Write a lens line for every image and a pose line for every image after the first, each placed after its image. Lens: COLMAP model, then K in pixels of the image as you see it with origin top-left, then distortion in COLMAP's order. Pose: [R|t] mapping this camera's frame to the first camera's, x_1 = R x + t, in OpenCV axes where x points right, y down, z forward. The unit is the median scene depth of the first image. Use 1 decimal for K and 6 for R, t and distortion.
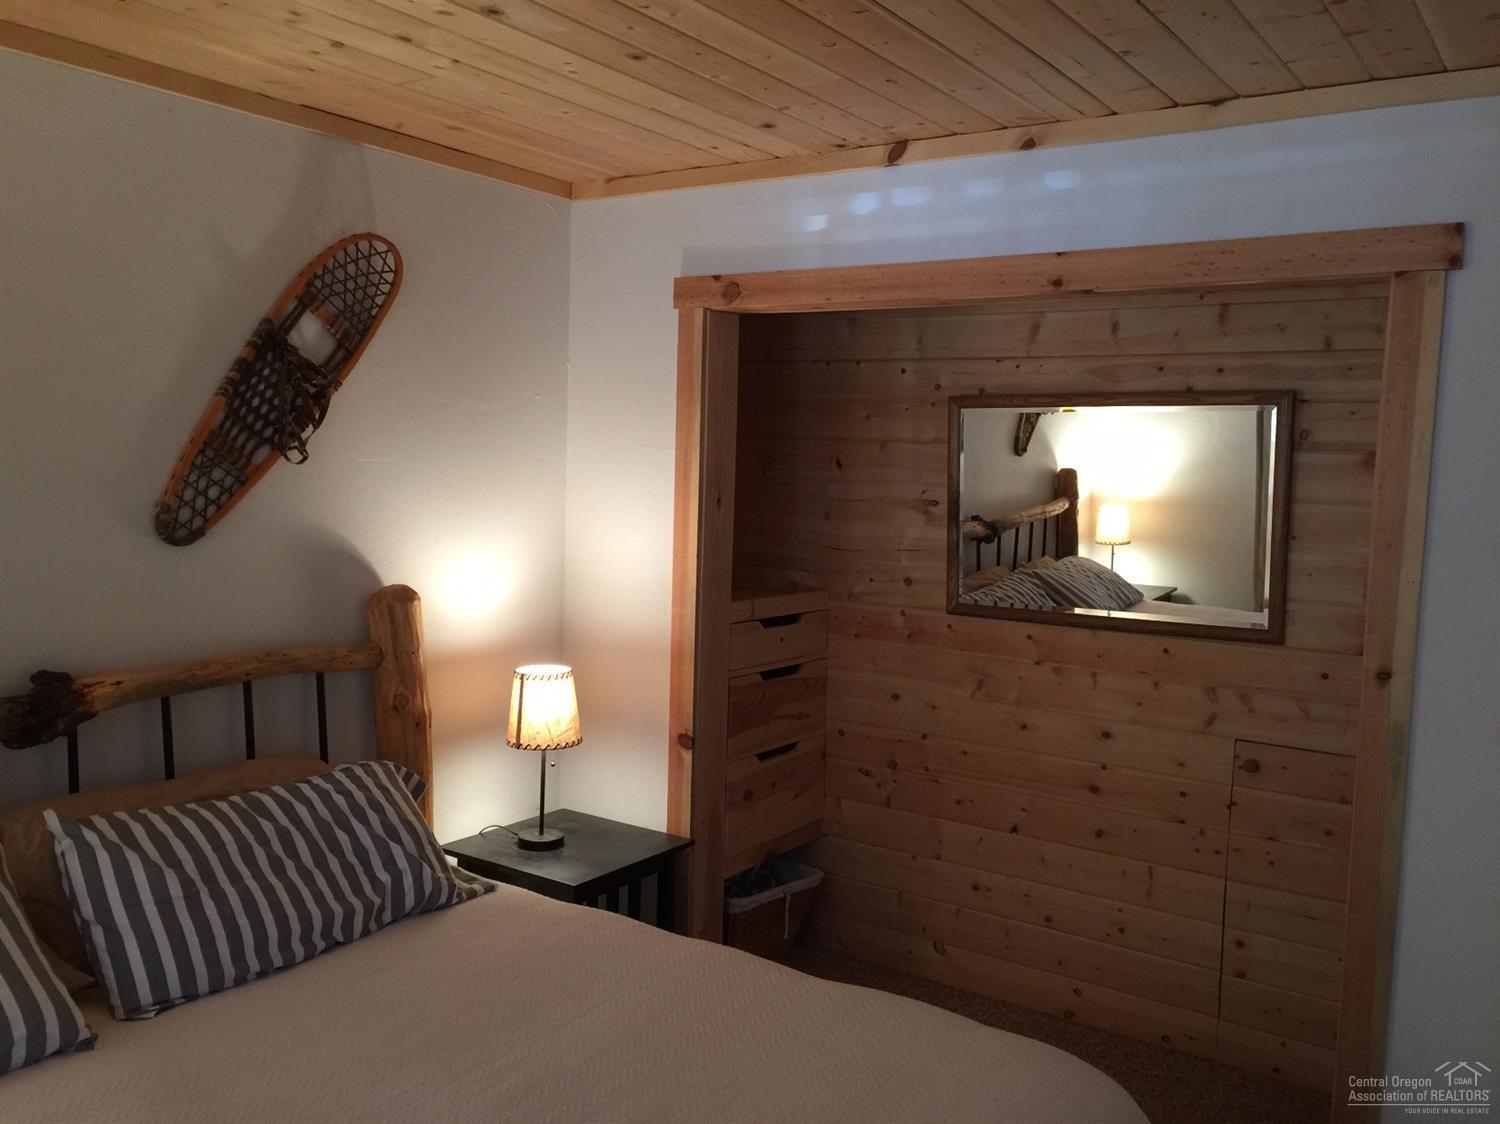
lens RADIAL K [[1279.5, 0, 751.7], [0, 1279.5, 557.6], [0, 0, 1]] dist [0.067927, -0.051033]
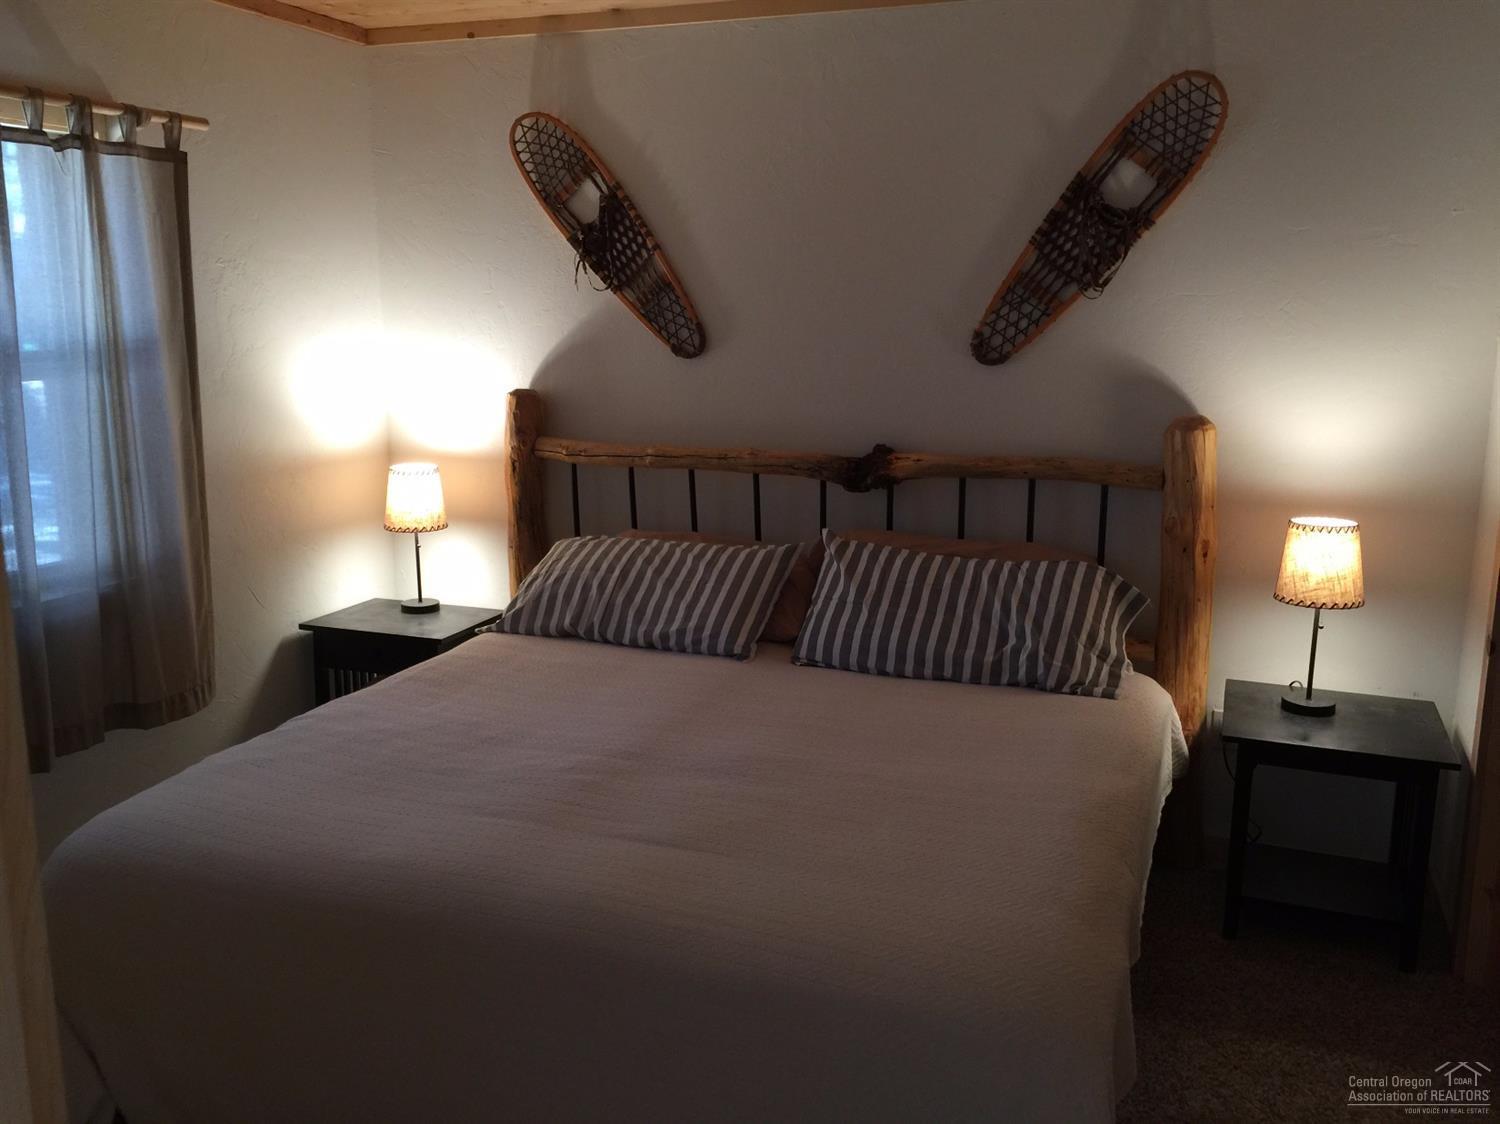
lens RADIAL K [[1279.5, 0, 752.4], [0, 1279.5, 562.2], [0, 0, 1]] dist [0.067927, -0.051033]
pose [[0.230842, 0.182023, -0.955814, 0.739112], [-0.066717, 0.982995, 0.171086, -0.018532], [0.970701, 0.024275, 0.239061, 0.446250]]
